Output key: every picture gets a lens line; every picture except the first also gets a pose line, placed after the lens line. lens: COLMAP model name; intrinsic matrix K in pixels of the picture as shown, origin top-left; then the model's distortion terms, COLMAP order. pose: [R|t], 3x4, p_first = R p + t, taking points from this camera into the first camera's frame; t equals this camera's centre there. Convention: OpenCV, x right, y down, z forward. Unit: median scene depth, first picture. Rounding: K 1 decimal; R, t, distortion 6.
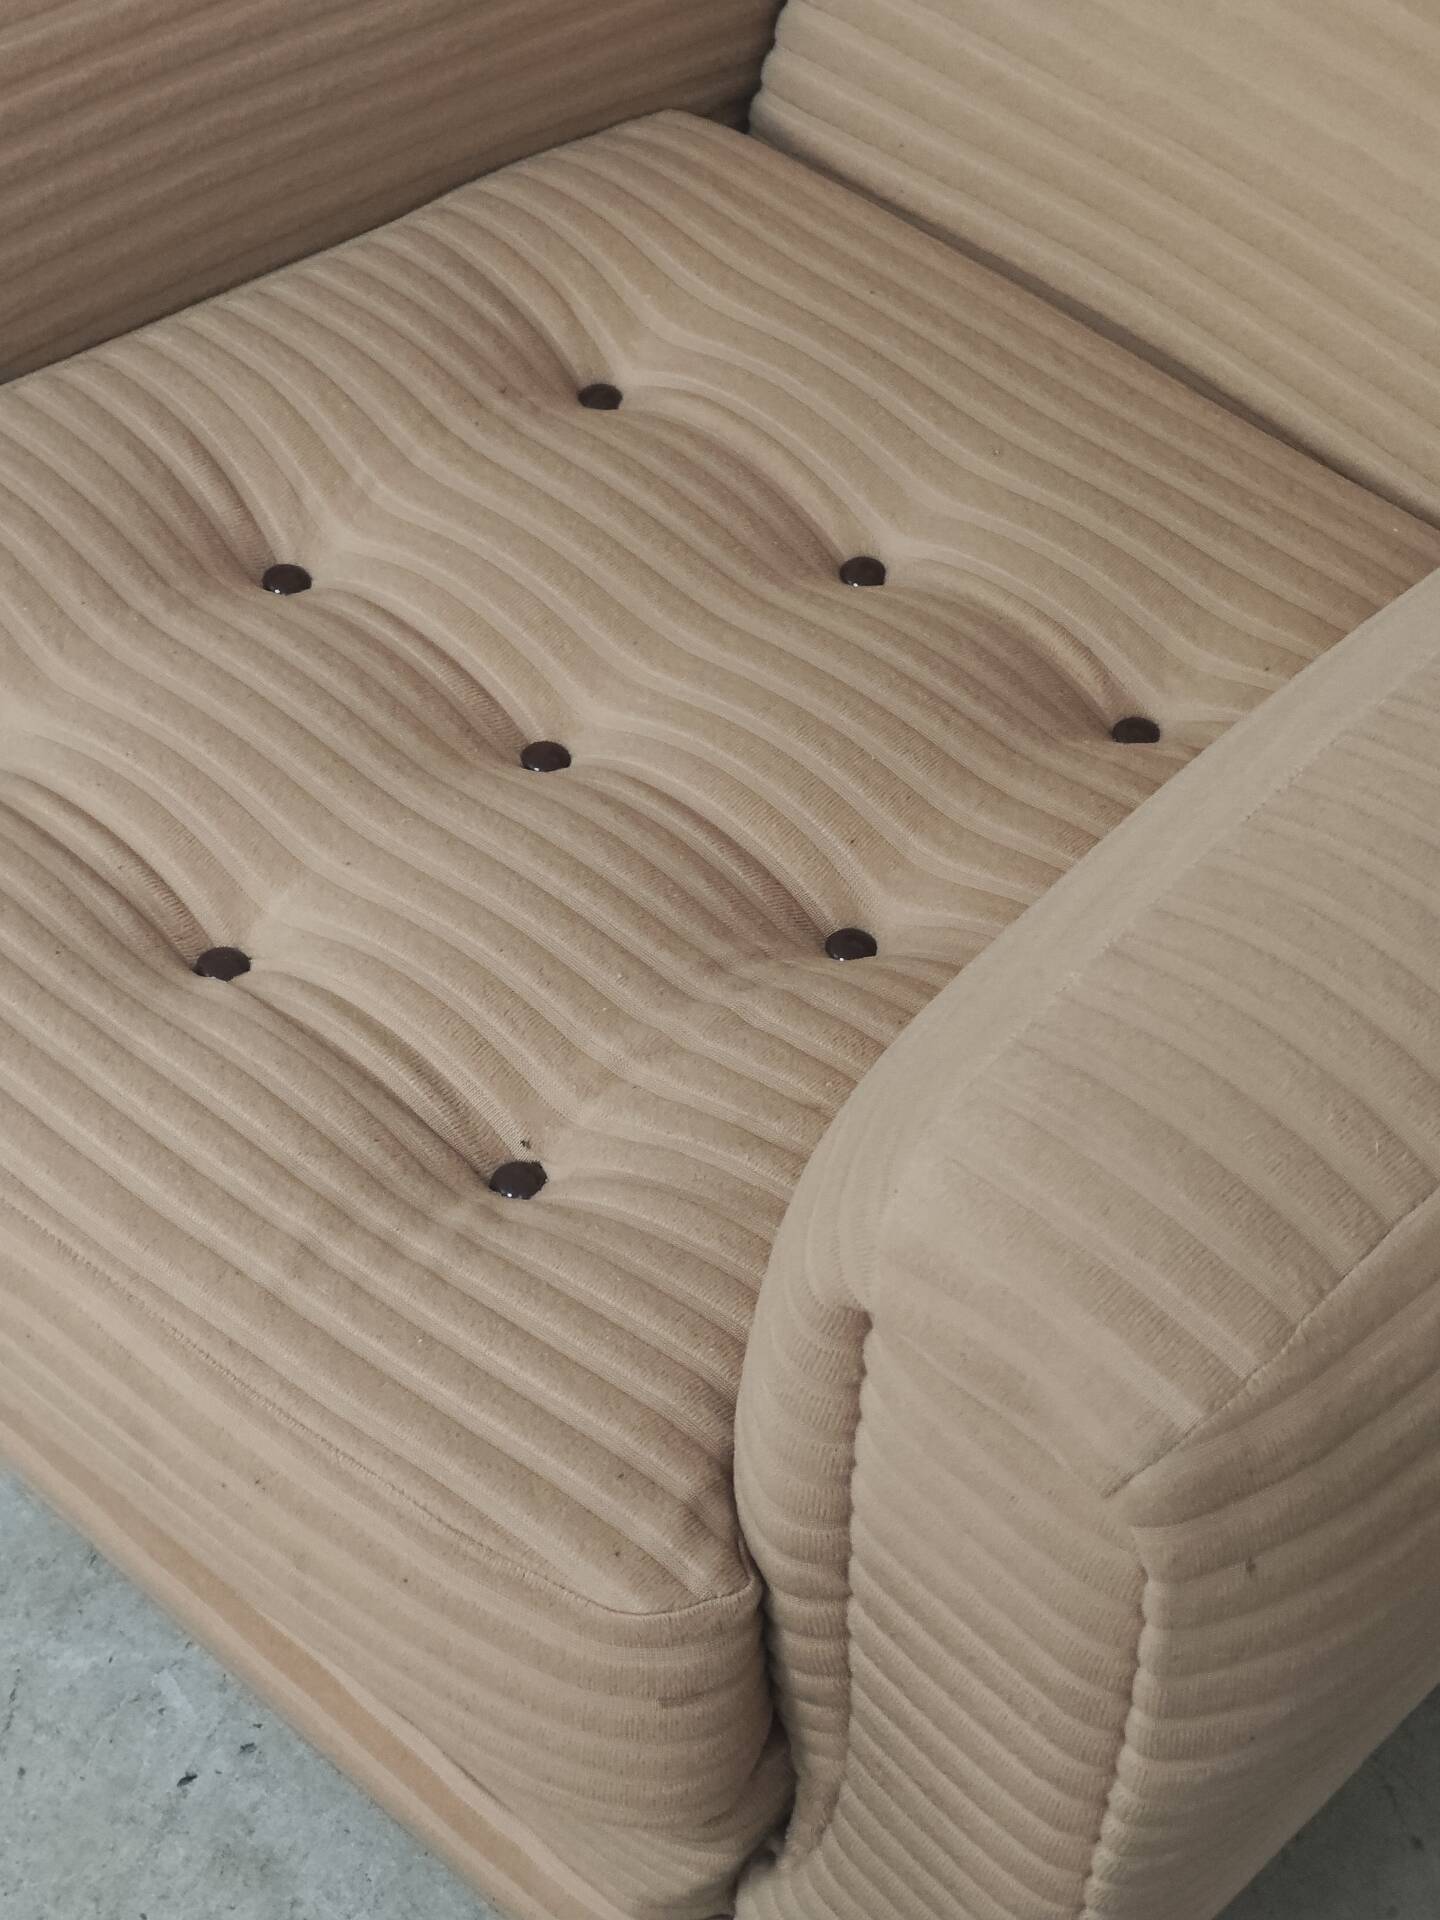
lens RADIAL K [[4094.4, 0, 720.0], [0, 4094.4, 960.0], [0, 0, 1]] dist [0.184053, 0.403256]
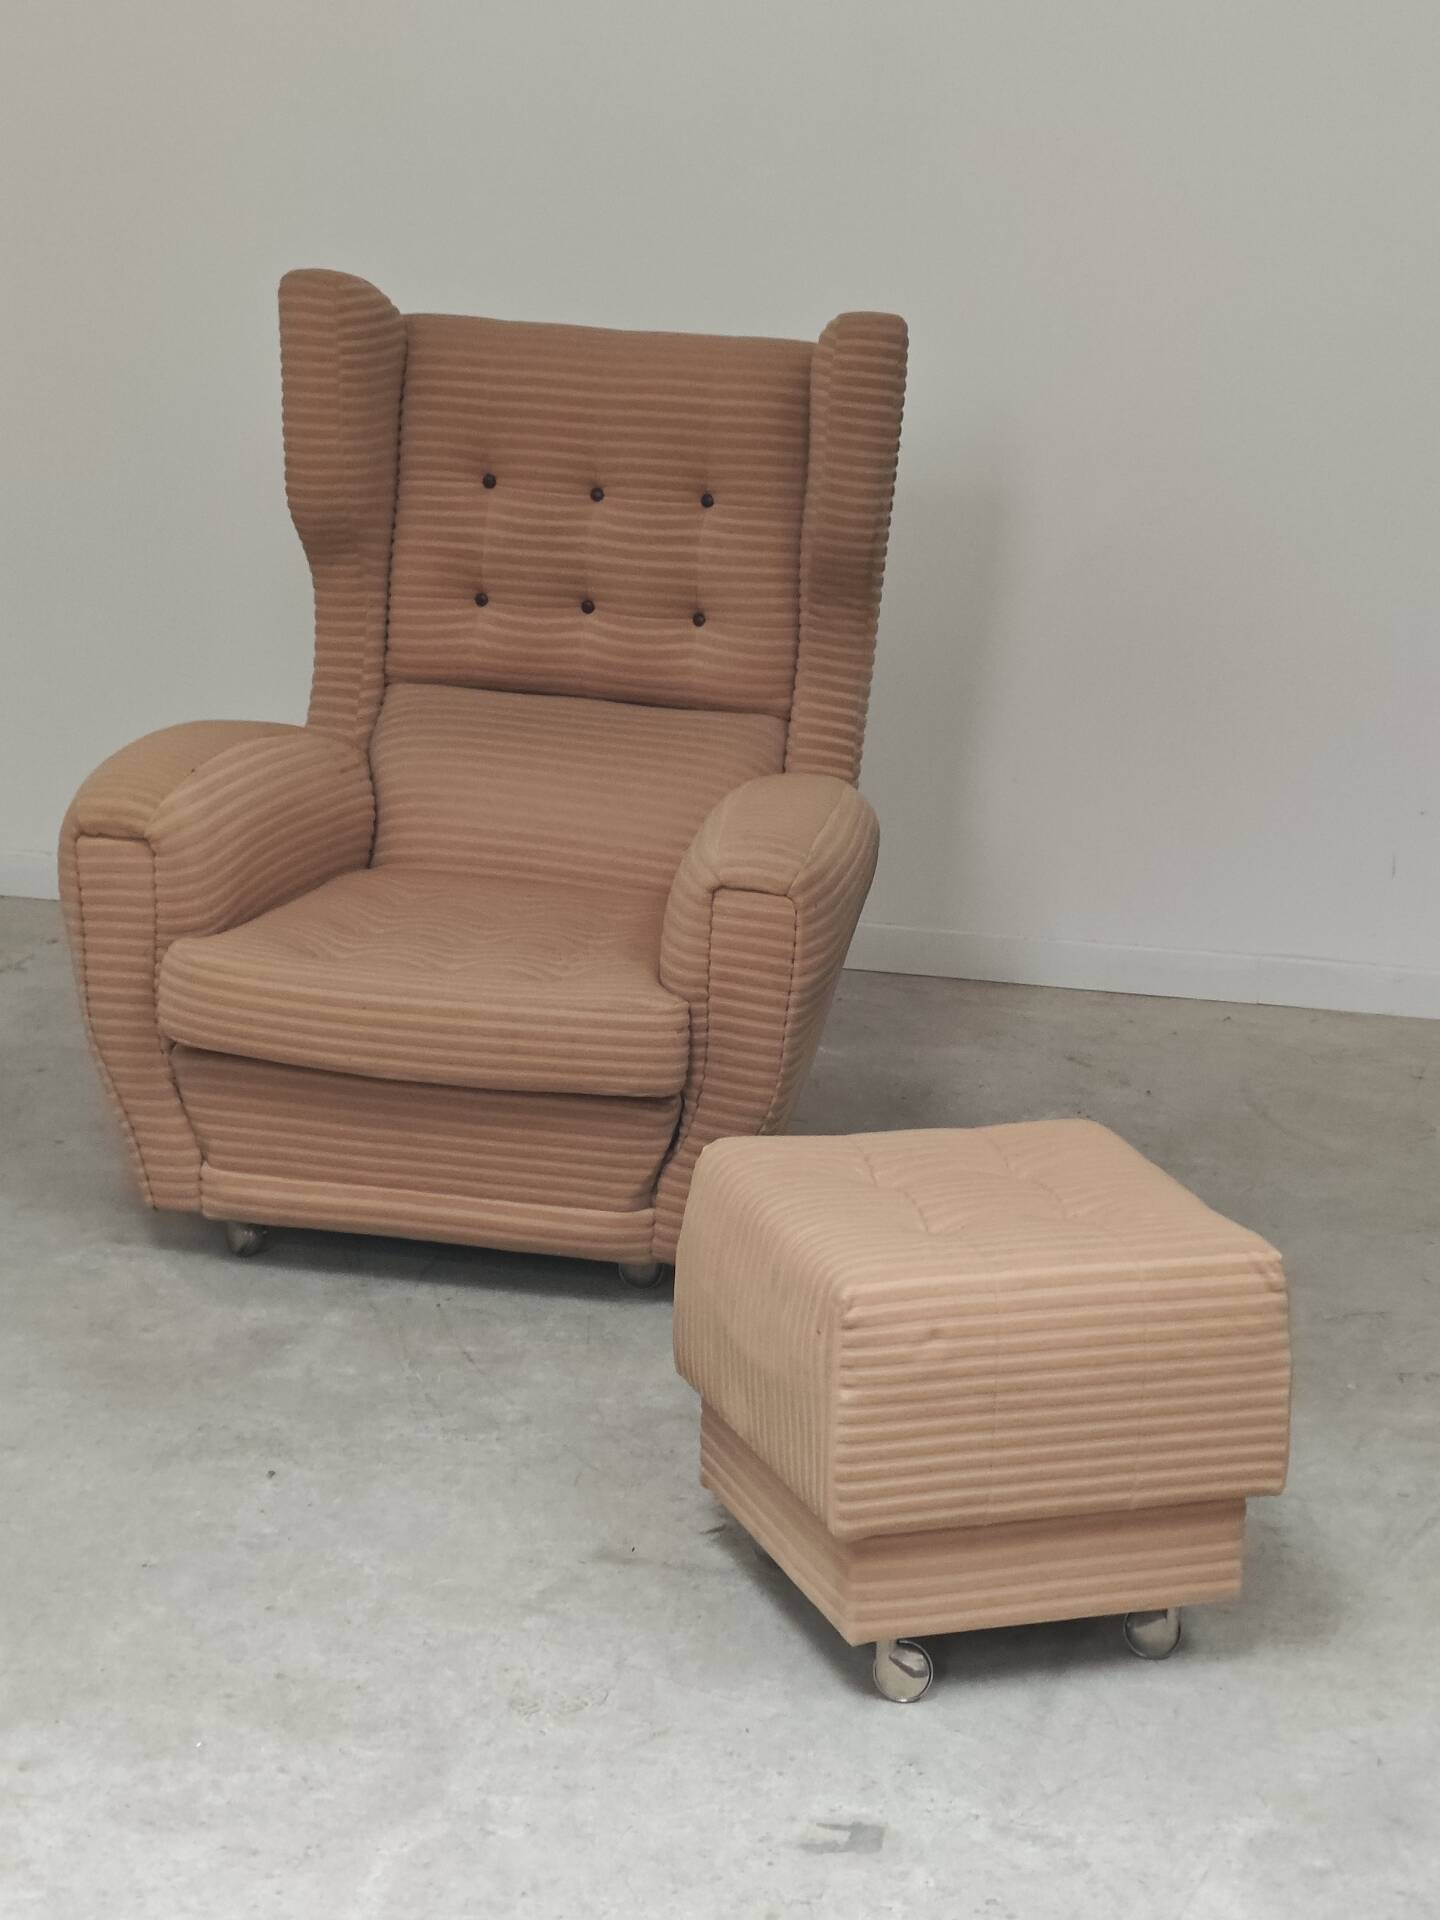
lens RADIAL K [[4094.4, 0, 720.0], [0, 4094.4, 960.0], [0, 0, 1]] dist [0.184053, 0.403256]
pose [[0.838991, -0.127213, 0.529066, -2.111553], [0.370500, 0.845647, -0.384202, 1.690880], [-0.398528, 0.518361, 0.756622, -2.117051]]
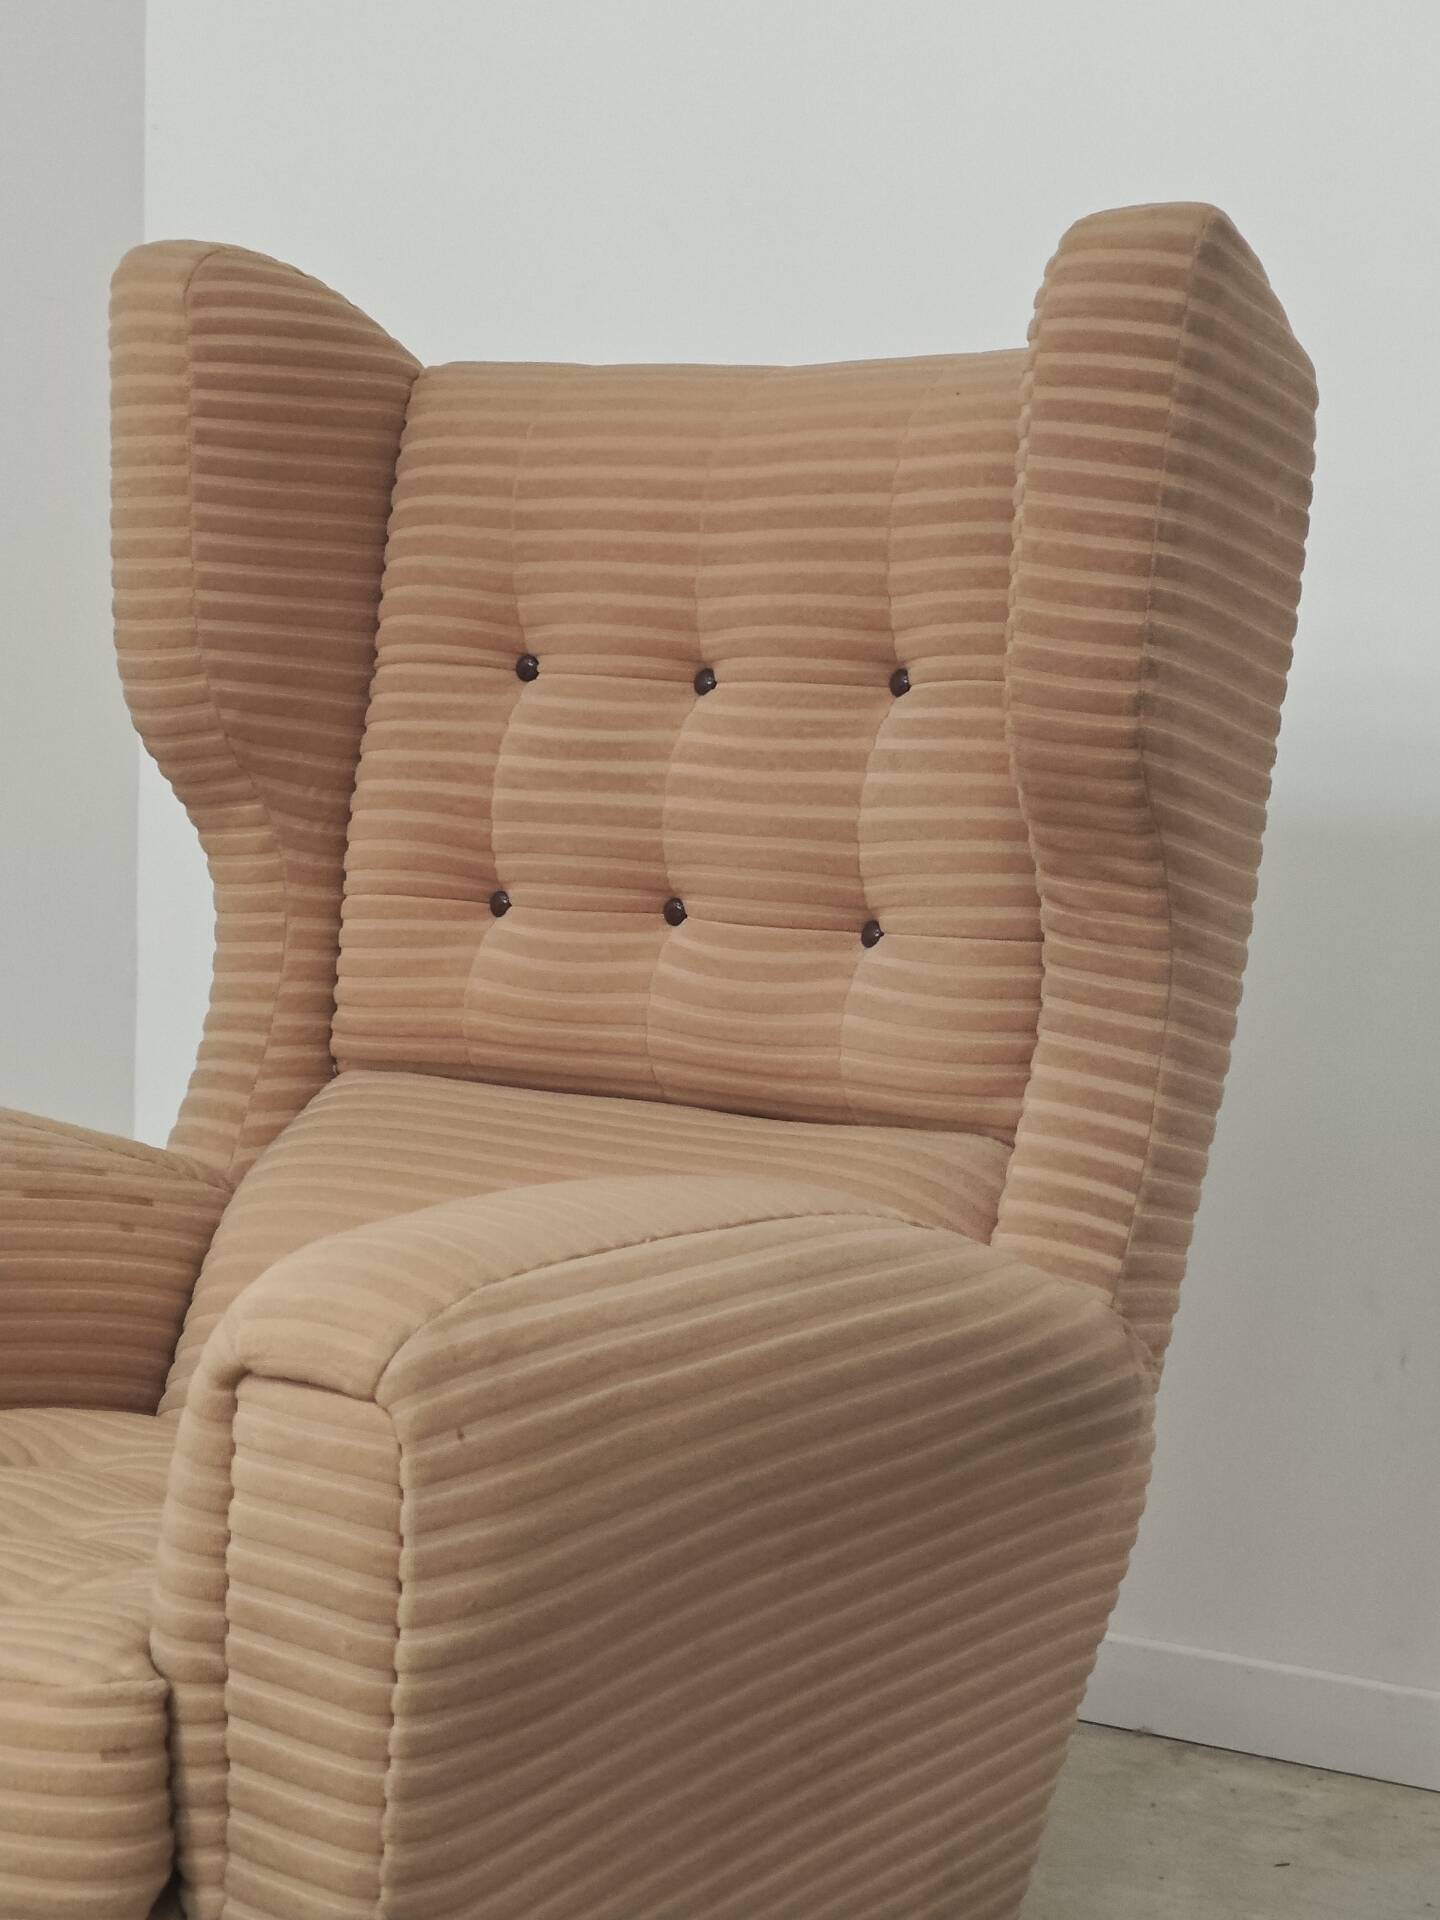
lens RADIAL K [[4094.4, 0, 720.0], [0, 4094.4, 960.0], [0, 0, 1]] dist [0.184053, 0.403256]
pose [[0.988159, 0.004712, 0.153359, -0.024525], [0.099173, 0.743055, -0.661842, 0.997577], [-0.117073, 0.669214, 0.733789, -0.348225]]
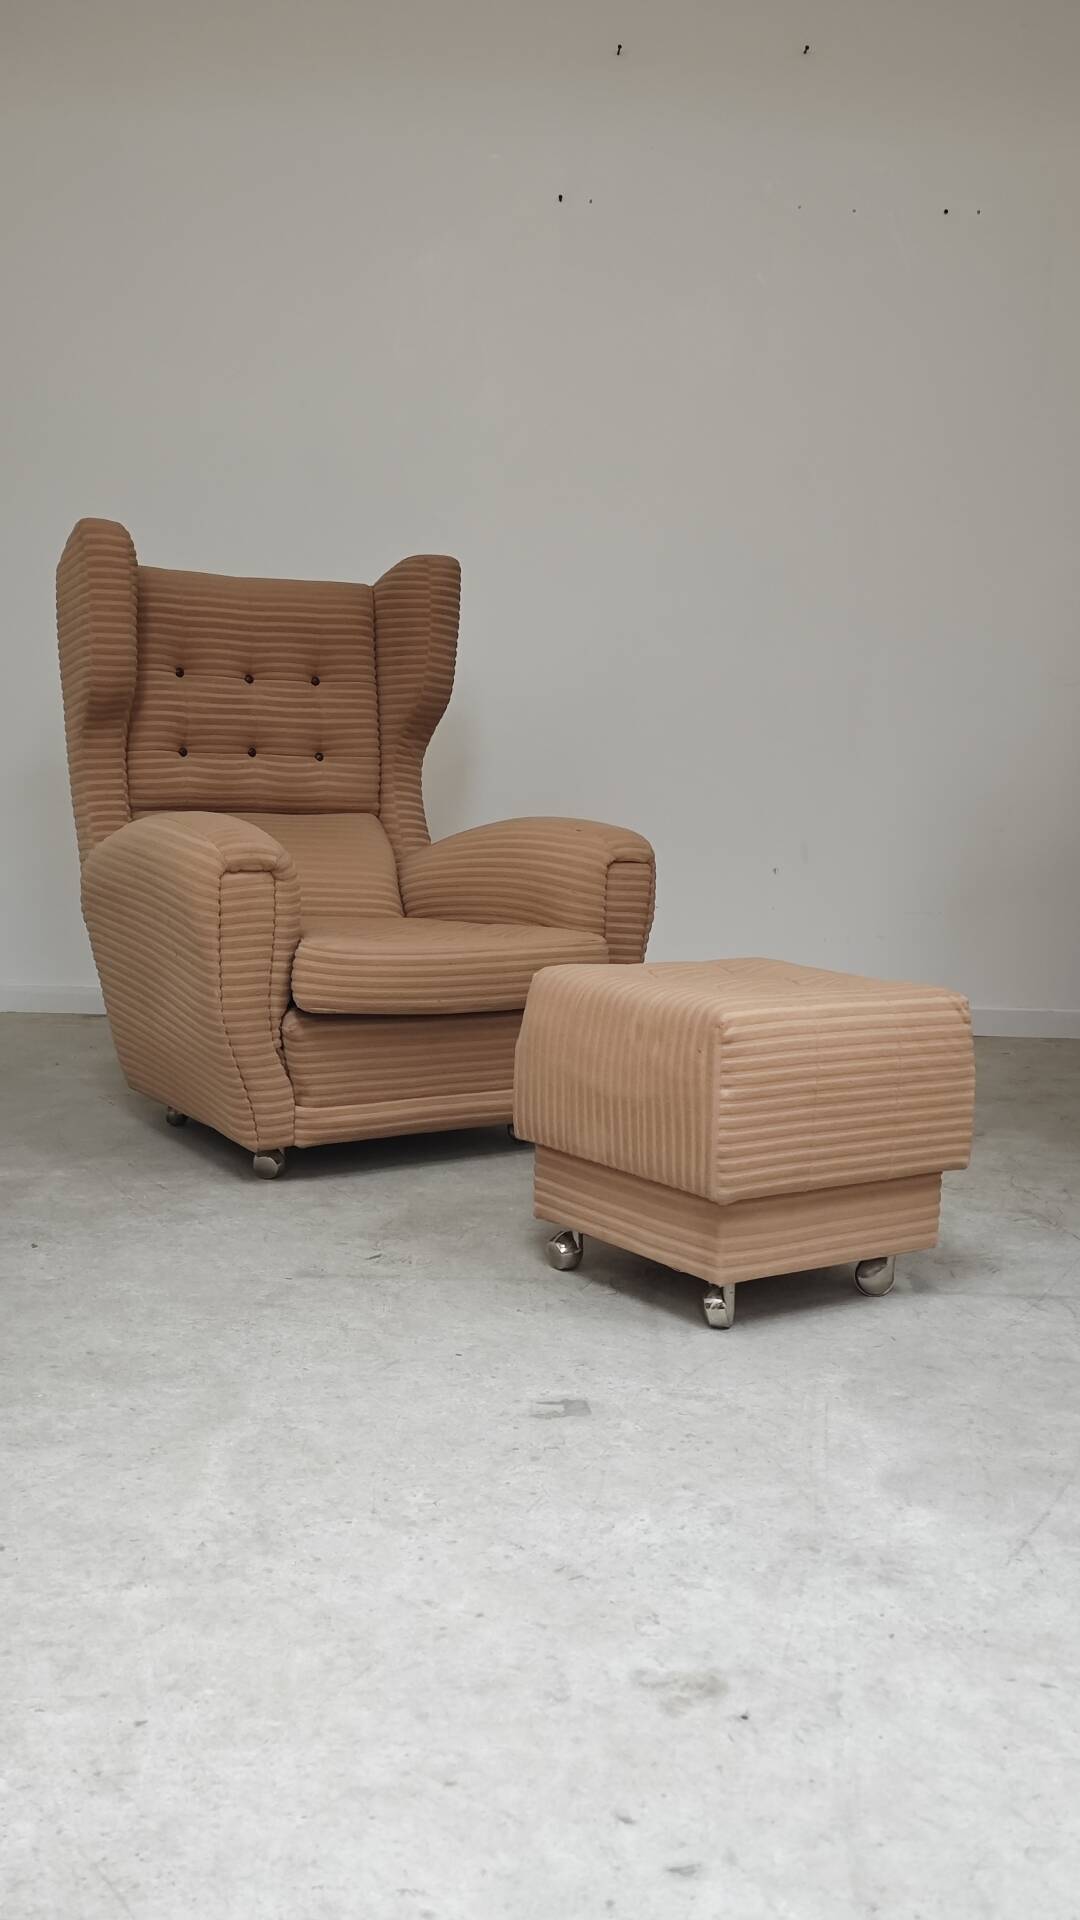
lens RADIAL K [[1963.0, 0, 540.0], [0, 1963.0, 960.0], [0, 0, 1]] dist [0.180866, -0.461045]
pose [[0.197973, -0.130534, 0.971477, -2.997789], [0.681261, 0.730912, -0.040621, 0.236576], [-0.704762, 0.669872, 0.233629, 0.367920]]
